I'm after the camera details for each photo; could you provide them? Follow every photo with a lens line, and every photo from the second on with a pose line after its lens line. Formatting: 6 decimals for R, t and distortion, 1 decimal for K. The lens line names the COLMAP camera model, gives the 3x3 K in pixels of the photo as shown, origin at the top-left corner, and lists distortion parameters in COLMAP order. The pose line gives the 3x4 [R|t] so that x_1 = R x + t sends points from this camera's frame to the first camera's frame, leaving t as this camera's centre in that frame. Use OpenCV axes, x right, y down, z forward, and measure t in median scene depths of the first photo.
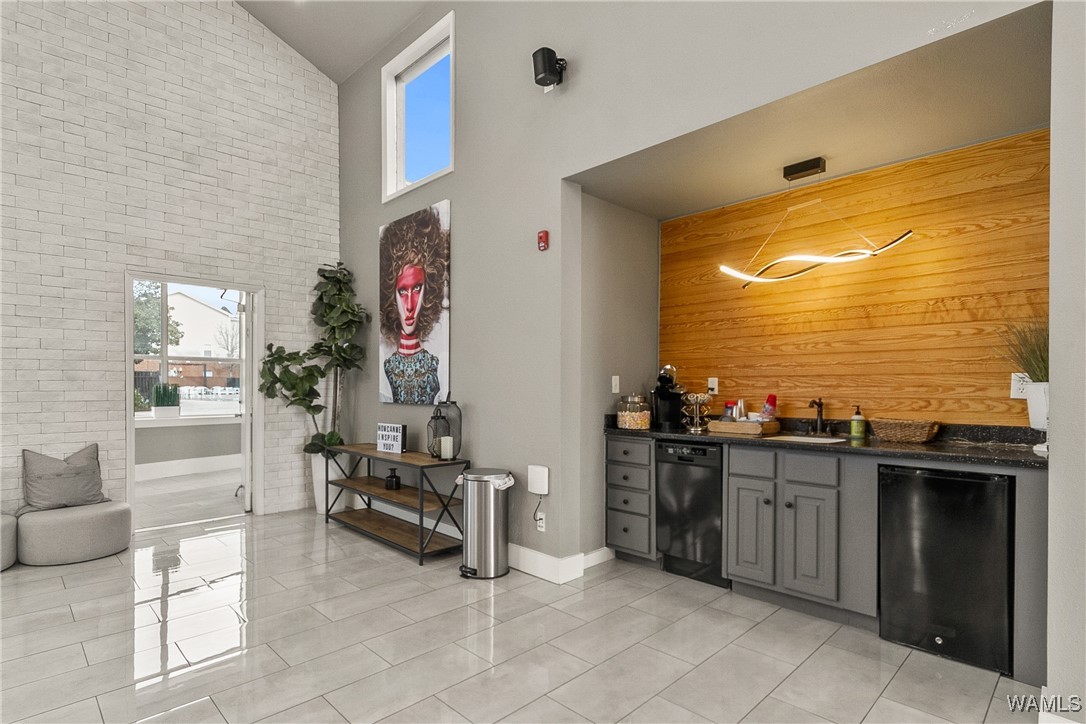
lens RADIAL K [[549.2, 0, 542.4], [0, 549.2, 389.2], [0, 0, 1]] dist [0.005751, -0.000883]
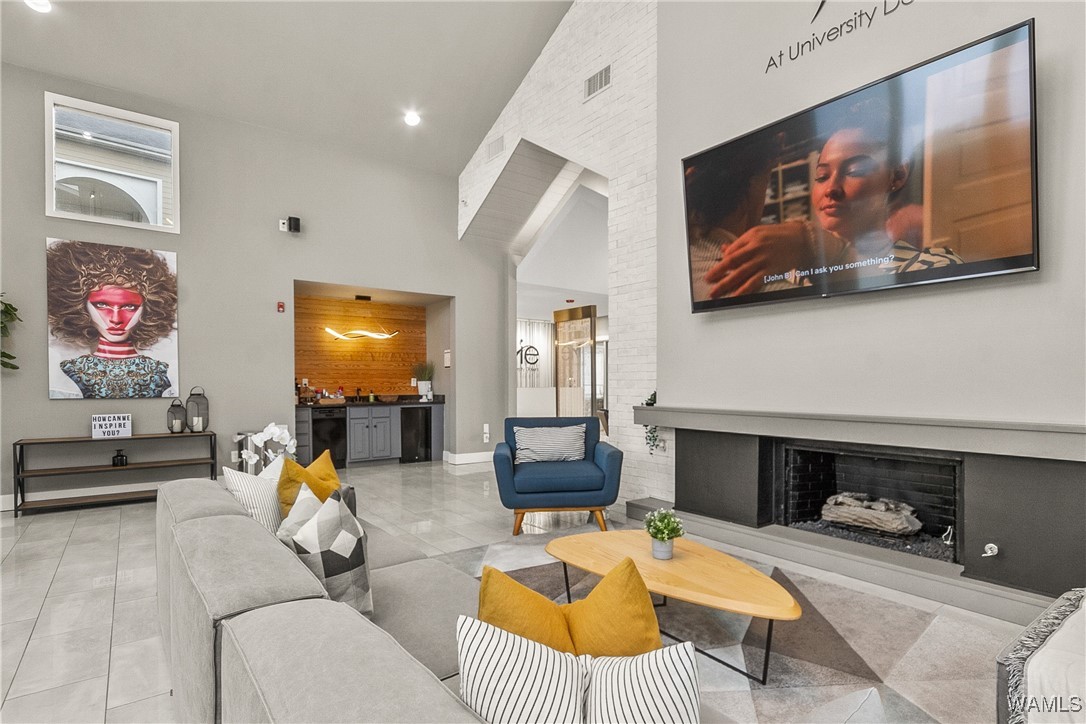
lens RADIAL K [[549.2, 0, 542.4], [0, 549.2, 389.2], [0, 0, 1]] dist [0.005751, -0.000883]
pose [[0.138334, -0.015699, 0.990261, -1.317779], [0.008500, 0.999856, 0.014664, -0.003512], [-0.990349, 0.006389, 0.138448, -0.123555]]
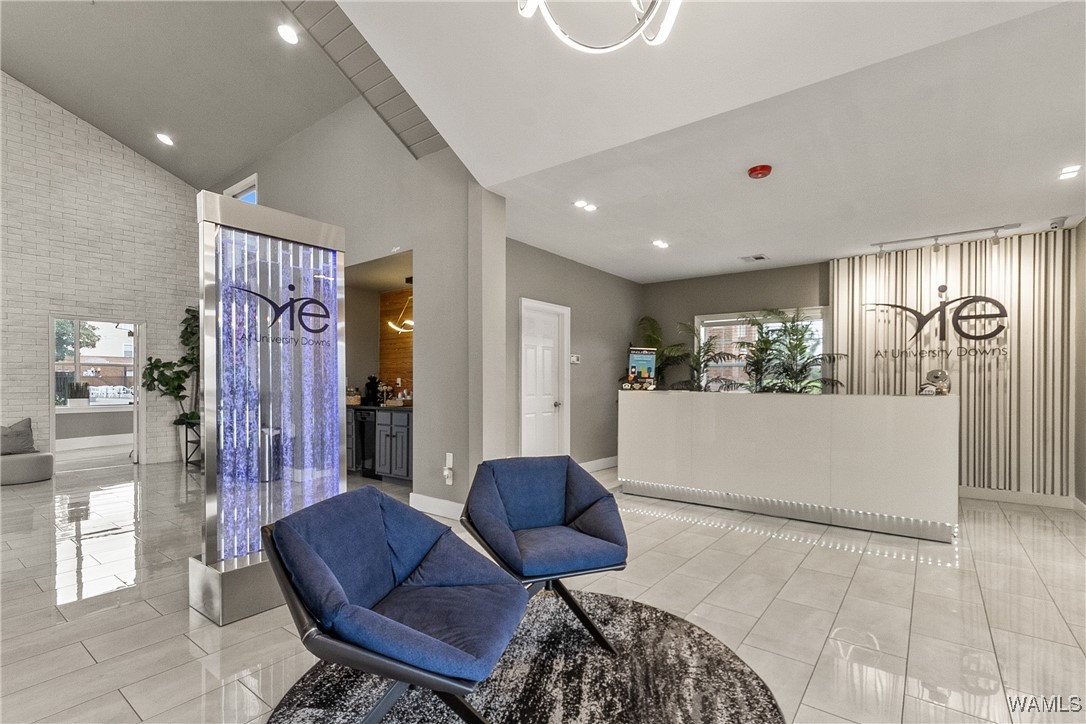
lens RADIAL K [[504.7, 0, 542.9], [0, 504.7, 386.2], [0, 0, 1]] dist [0.005387, 0.000813]
pose [[0.990752, -0.003228, 0.135644, 0.474916], [0.003604, 0.999990, -0.002526, 0.010876], [-0.135634, 0.002991, 0.990754, -0.667918]]
